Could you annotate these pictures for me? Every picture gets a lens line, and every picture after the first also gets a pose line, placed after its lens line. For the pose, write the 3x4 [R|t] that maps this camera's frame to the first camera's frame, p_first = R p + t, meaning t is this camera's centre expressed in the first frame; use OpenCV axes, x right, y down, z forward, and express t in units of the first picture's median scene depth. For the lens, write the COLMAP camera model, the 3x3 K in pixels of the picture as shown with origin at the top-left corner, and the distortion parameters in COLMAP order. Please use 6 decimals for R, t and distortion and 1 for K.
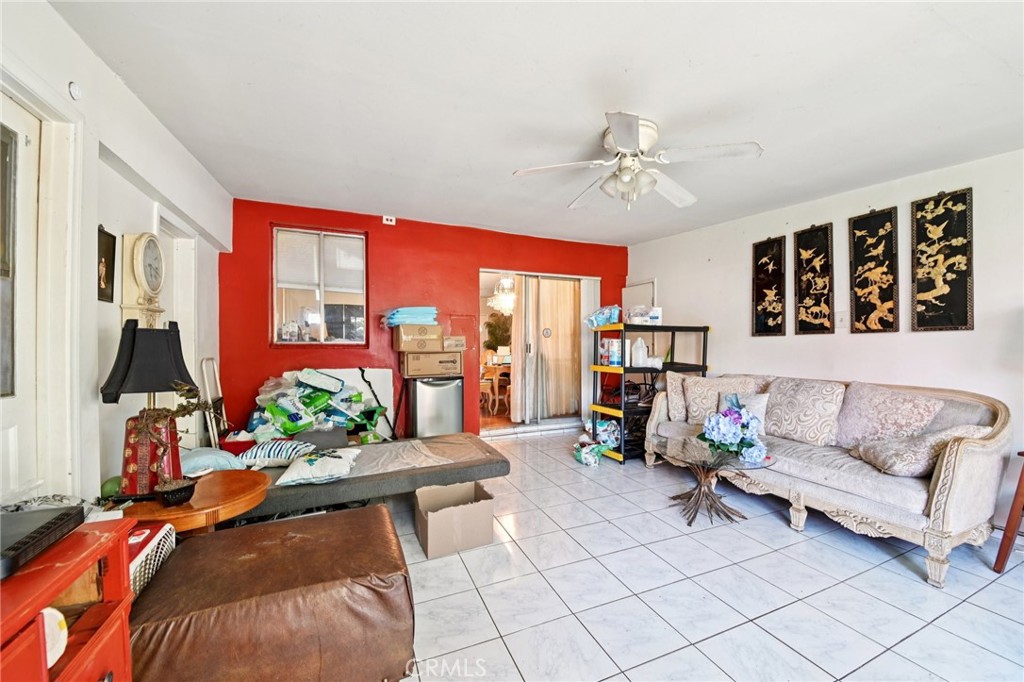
lens RADIAL K [[379.8, 0, 508.0], [0, 379.8, 342.8], [0, 0, 1]] dist [-0.016994, -0.002952]
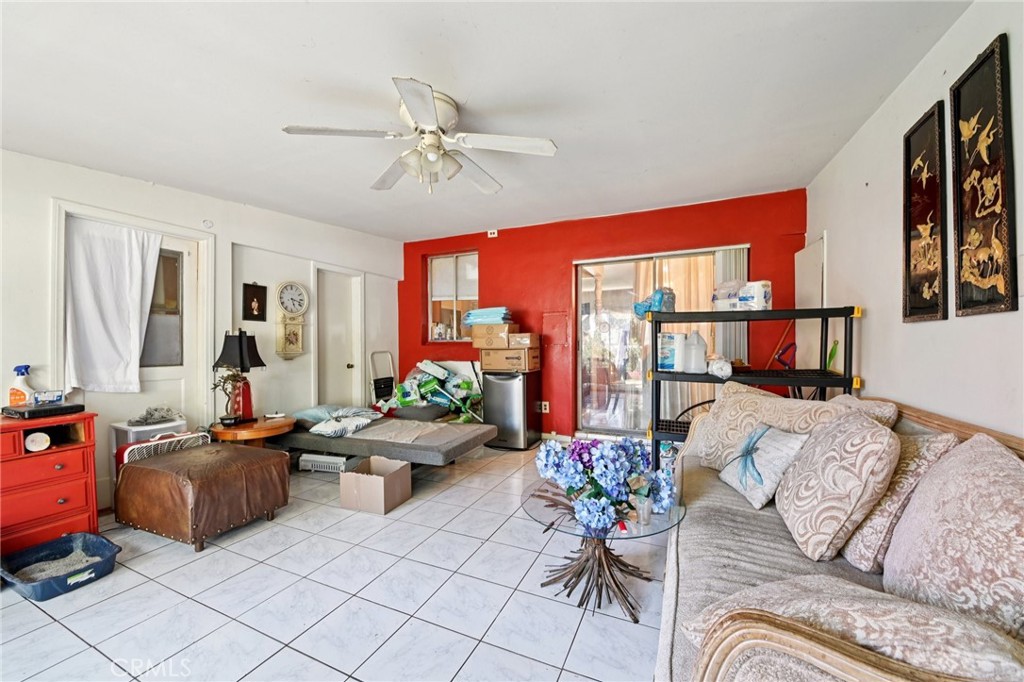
lens RADIAL K [[379.8, 0, 530.9], [0, 379.8, 340.2], [0, 0, 1]] dist [-0.016994, -0.002952]
pose [[0.704770, -0.007548, -0.709396, 0.752586], [0.010841, 0.999941, 0.000131, 0.001604], [0.709353, -0.007783, 0.704810, 0.350620]]
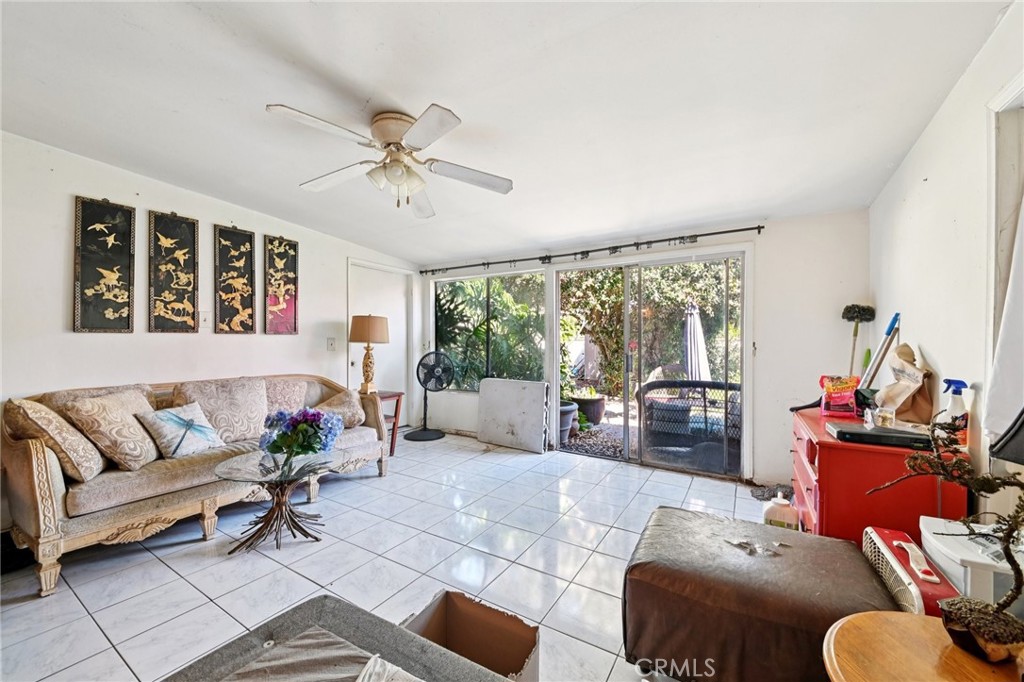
lens RADIAL K [[379.8, 0, 519.6], [0, 379.8, 341.7], [0, 0, 1]] dist [-0.016994, -0.002952]
pose [[-0.593293, -0.002613, 0.804983, -0.417061], [-0.009667, 0.999946, -0.003879, -0.005122], [-0.804929, -0.010083, -0.593286, 0.865490]]
